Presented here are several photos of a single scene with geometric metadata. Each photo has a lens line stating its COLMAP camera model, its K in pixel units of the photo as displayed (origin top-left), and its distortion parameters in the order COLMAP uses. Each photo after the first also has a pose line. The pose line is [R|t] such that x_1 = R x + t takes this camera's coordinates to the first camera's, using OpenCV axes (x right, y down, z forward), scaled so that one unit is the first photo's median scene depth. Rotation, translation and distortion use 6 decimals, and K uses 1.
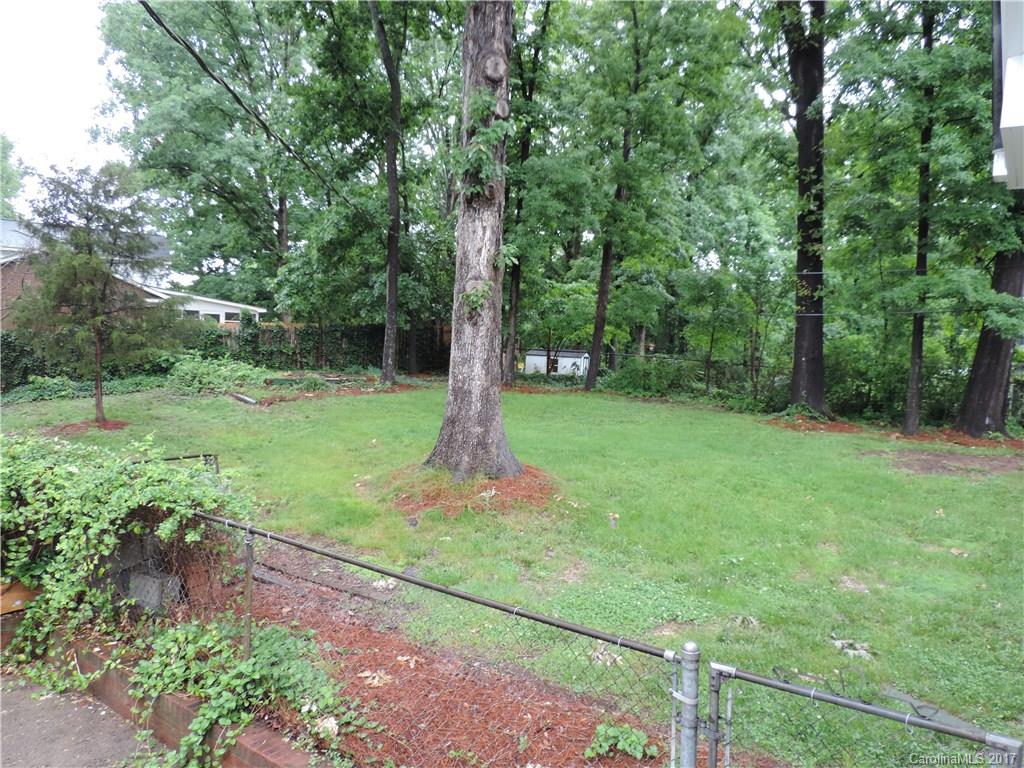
lens RADIAL K [[731.0, 0, 512.0], [0, 731.0, 384.0], [0, 0, 1]] dist [-0.017622, 0.006875]
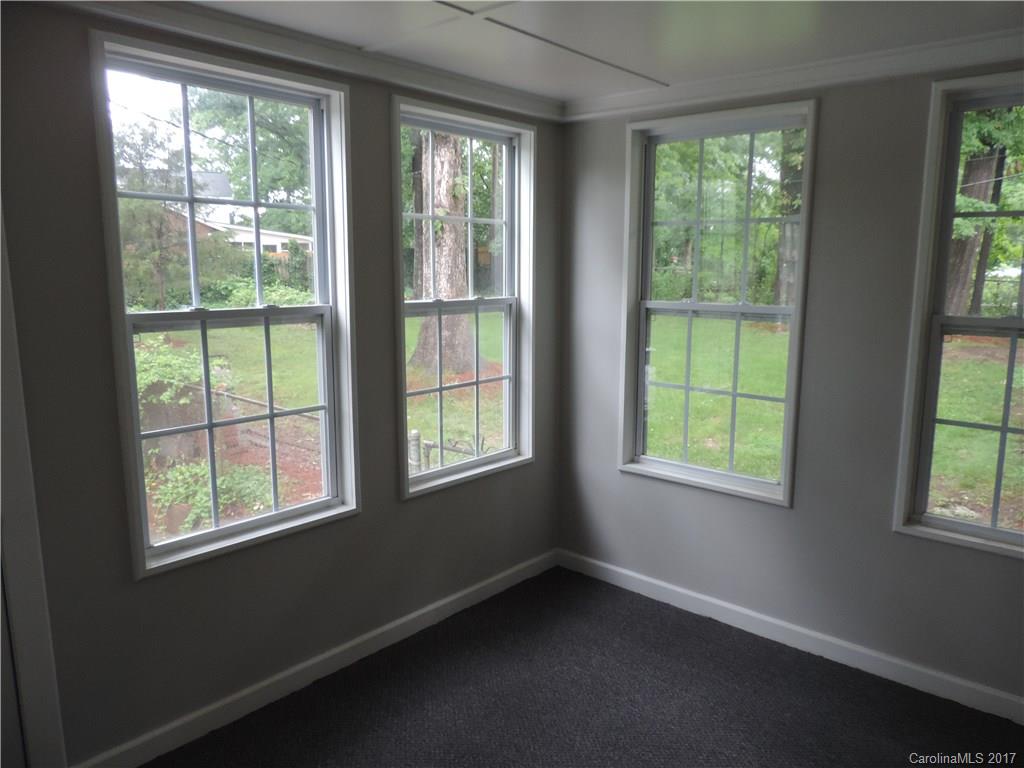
lens RADIAL K [[731.0, 0, 512.0], [0, 731.0, 384.0], [0, 0, 1]] dist [-0.017622, 0.006875]
pose [[0.994003, -0.020405, -0.107433, 0.159583], [0.031883, 0.993830, 0.106234, 0.017149], [0.104603, -0.109023, 0.988520, -0.161512]]
